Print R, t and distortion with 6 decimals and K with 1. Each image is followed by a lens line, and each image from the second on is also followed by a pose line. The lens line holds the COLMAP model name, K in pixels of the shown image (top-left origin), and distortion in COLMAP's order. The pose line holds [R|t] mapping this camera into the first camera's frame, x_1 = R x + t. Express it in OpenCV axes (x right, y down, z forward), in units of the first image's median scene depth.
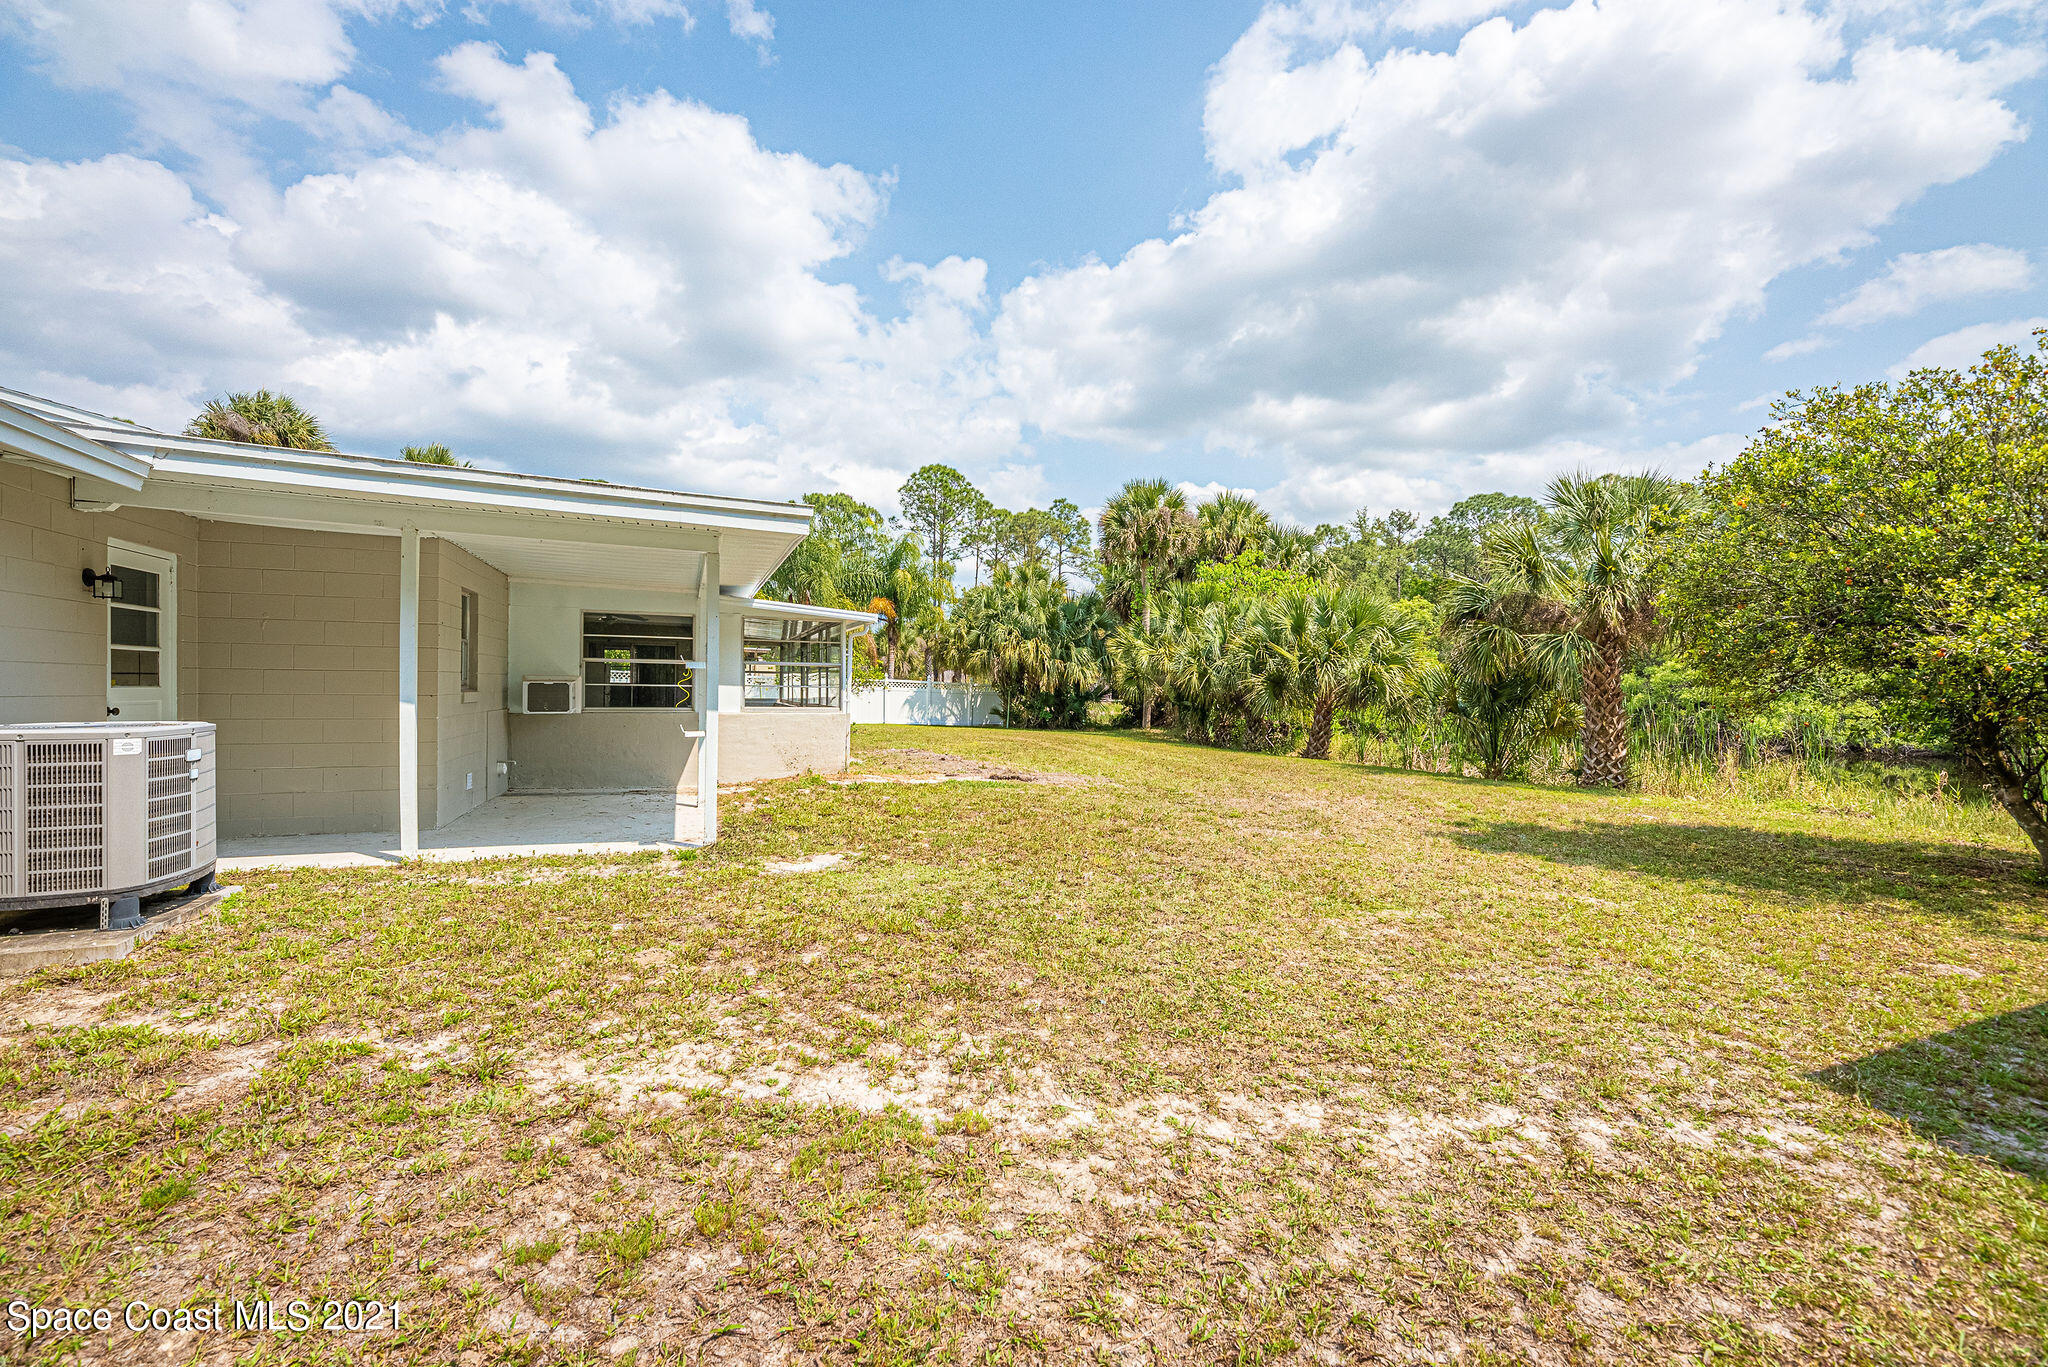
lens RADIAL K [[834.5, 0, 1024.0], [0, 834.5, 683.5], [0, 0, 1]] dist [0.000699, 0.000082]
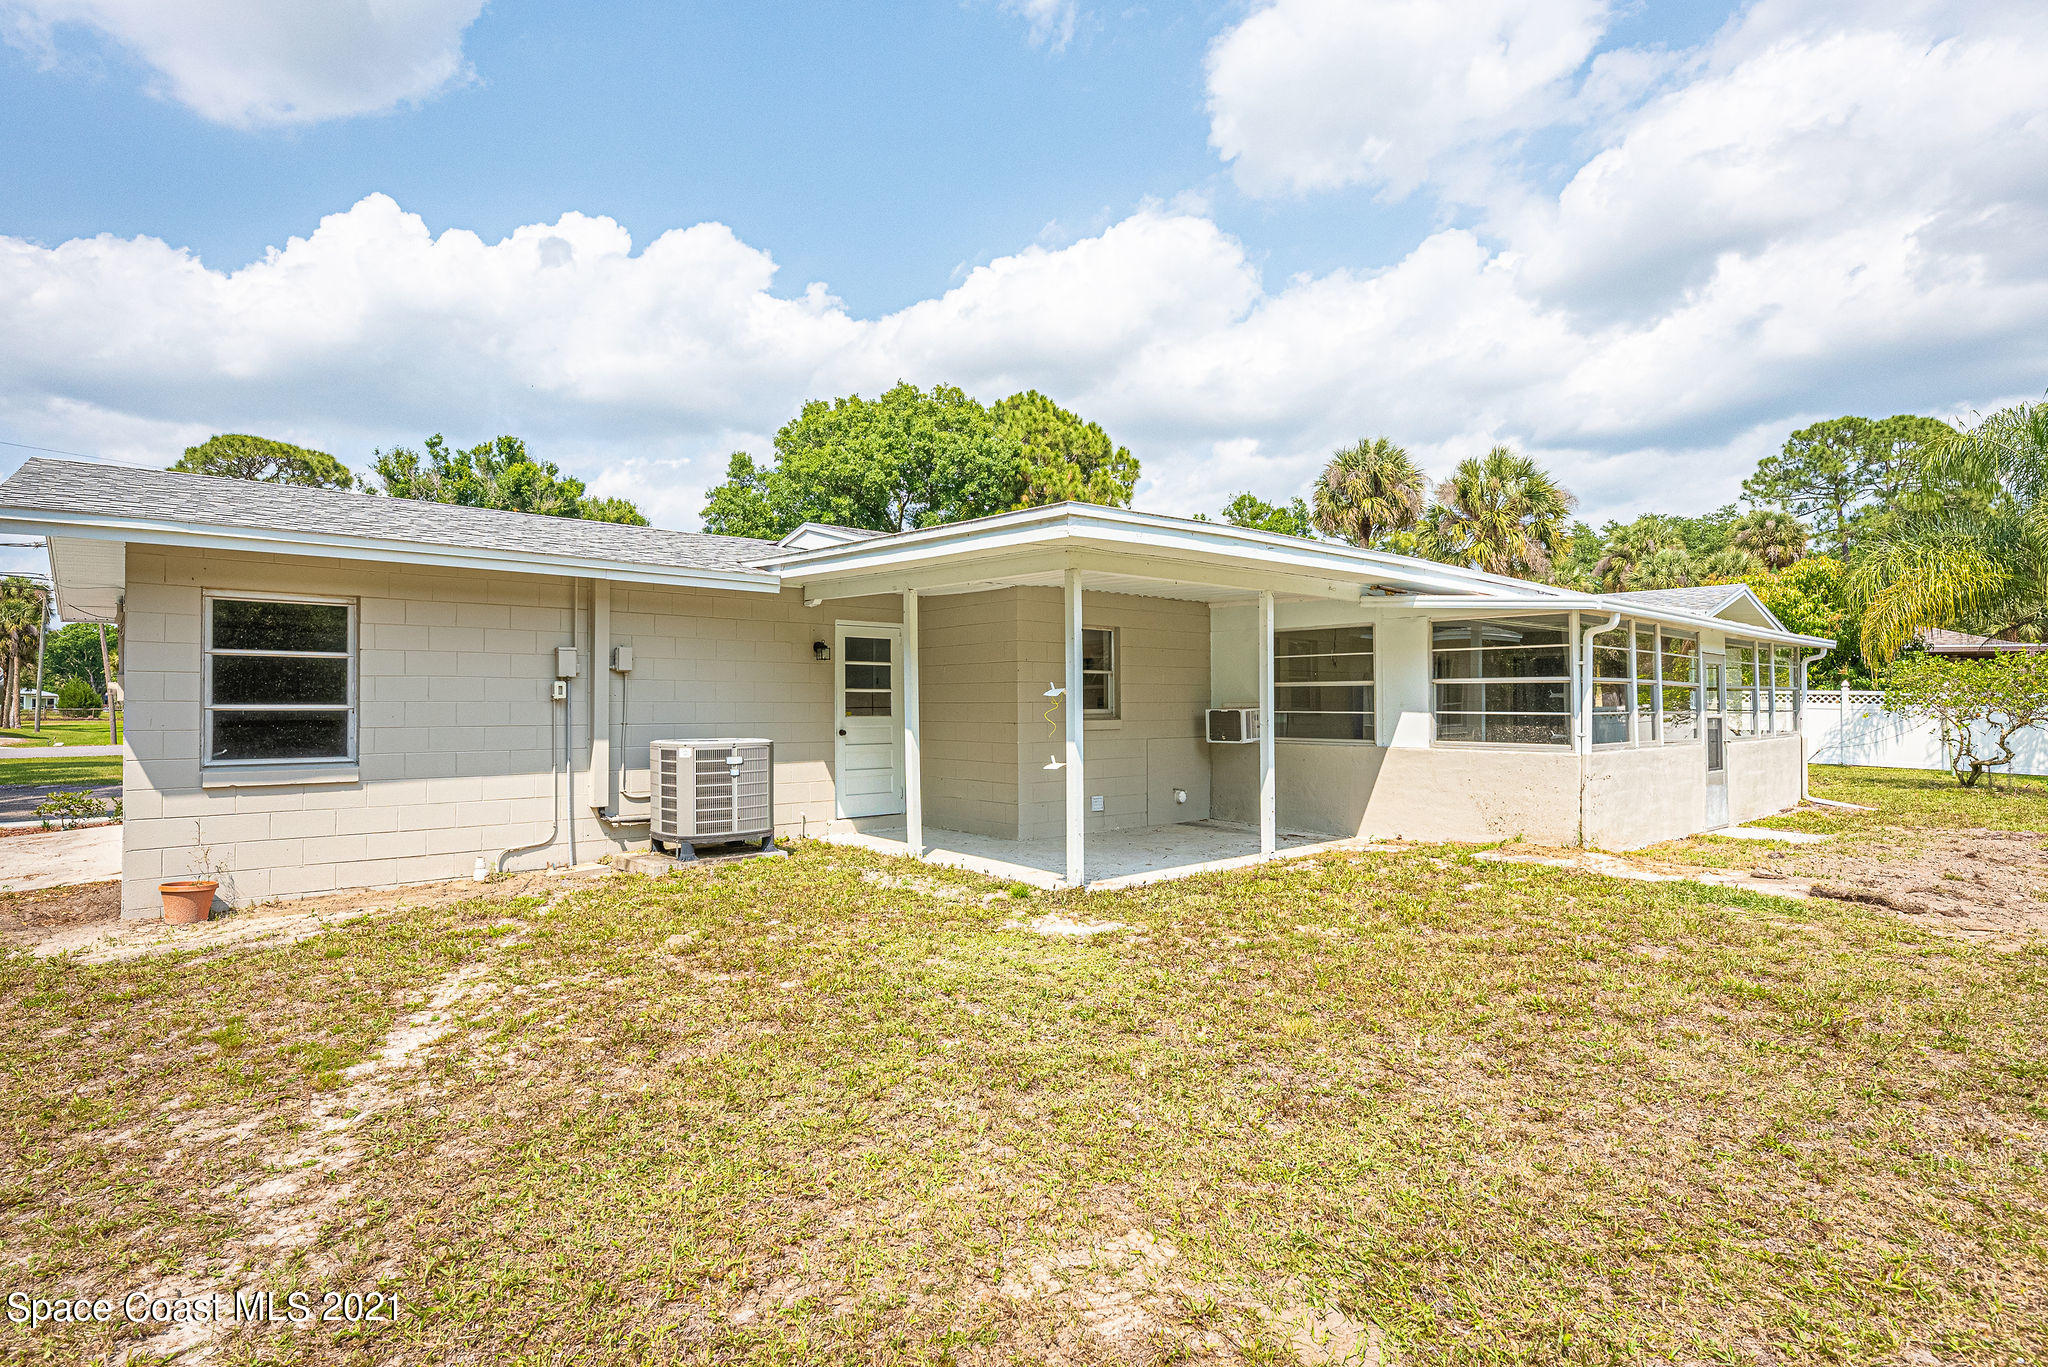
lens RADIAL K [[1000.7, 0, 1010.2], [0, 1000.7, 744.1], [0, 0, 1]] dist [-0.002103, -0.000673]
pose [[0.328630, 0.027099, -0.944070, 0.392828], [0.008448, 0.999464, 0.031630, -0.000765], [0.944421, -0.018370, 0.328225, 0.355163]]
